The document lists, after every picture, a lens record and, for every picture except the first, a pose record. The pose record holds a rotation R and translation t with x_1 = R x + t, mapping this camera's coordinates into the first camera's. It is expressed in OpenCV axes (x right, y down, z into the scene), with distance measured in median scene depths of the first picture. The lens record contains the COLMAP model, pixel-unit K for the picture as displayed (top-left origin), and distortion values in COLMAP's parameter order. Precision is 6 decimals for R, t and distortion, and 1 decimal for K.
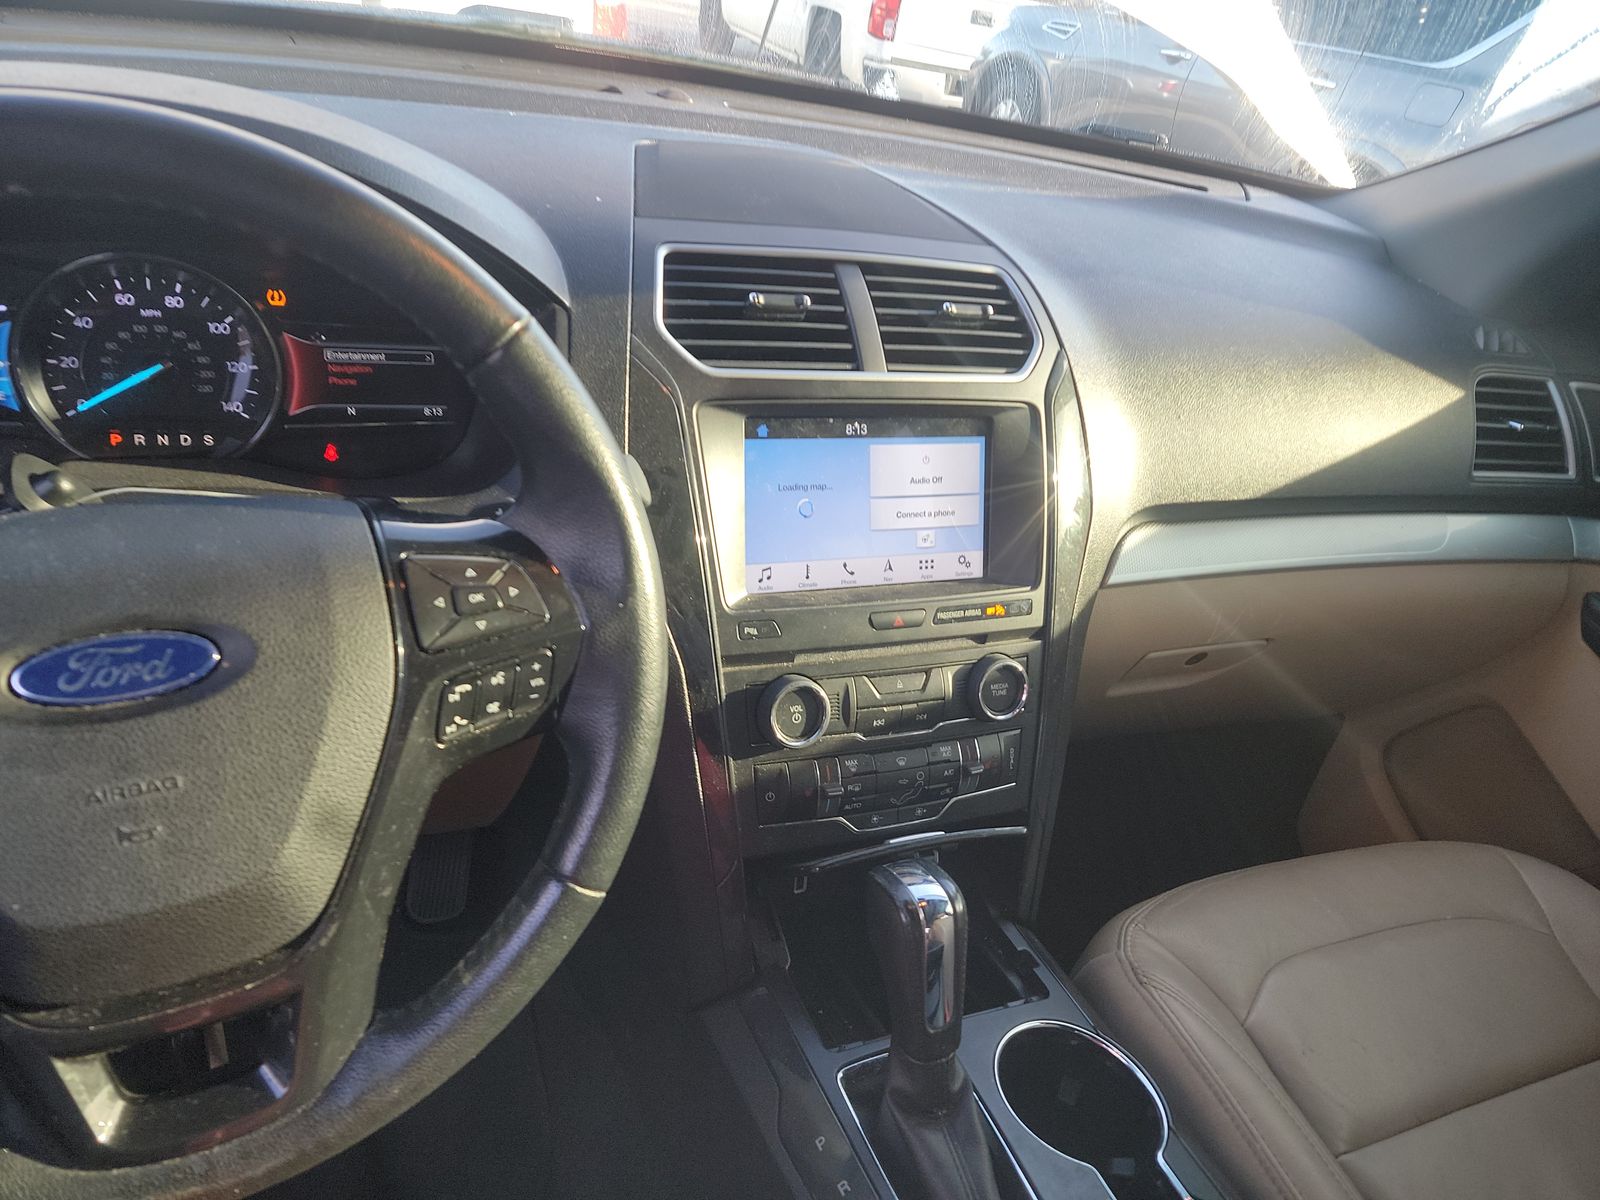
lens RADIAL K [[1125.1, 0, 781.8], [0, 1125.1, 606.3], [0, 0, 1]] dist [0.053616, -0.031132]
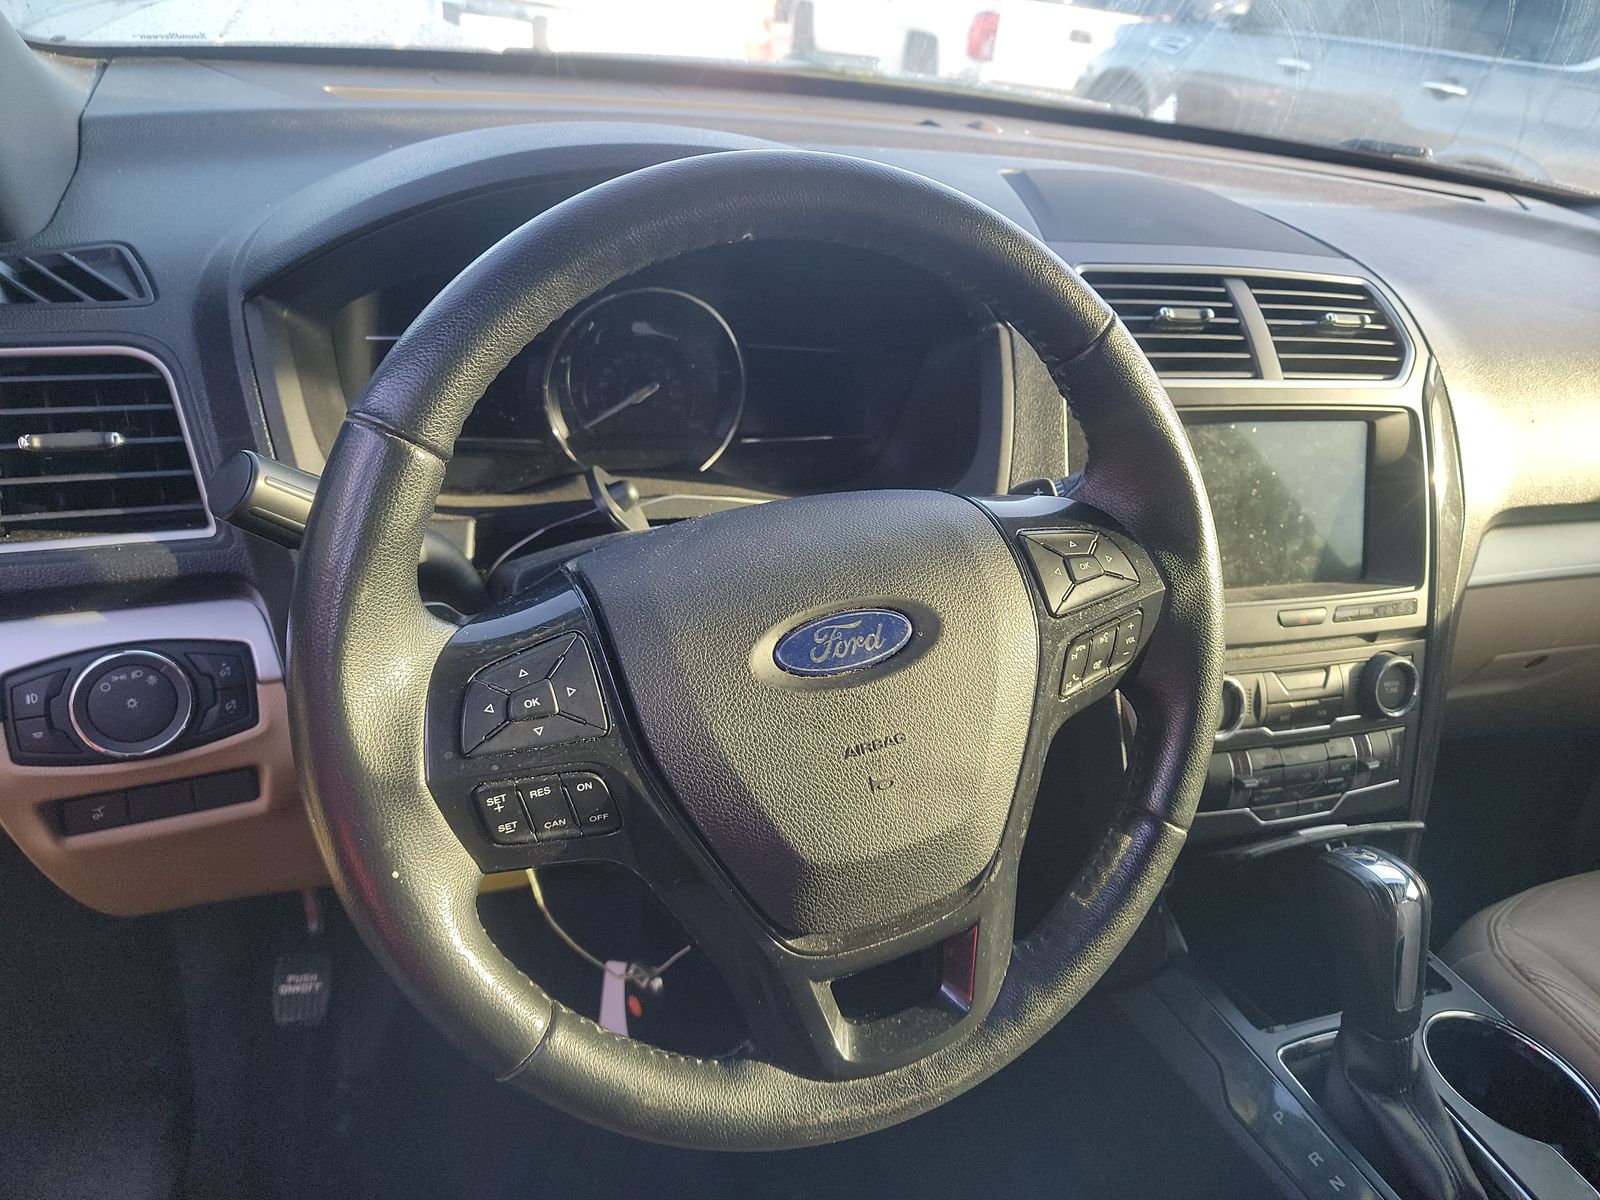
lens RADIAL K [[1125.1, 0, 833.3], [0, 1125.1, 601.7], [0, 0, 1]] dist [0.053616, -0.031132]
pose [[0.997985, -0.004768, -0.063276, -0.256540], [0.003300, 0.999723, -0.023286, 0.019779], [0.063370, 0.023030, 0.997724, -0.067112]]
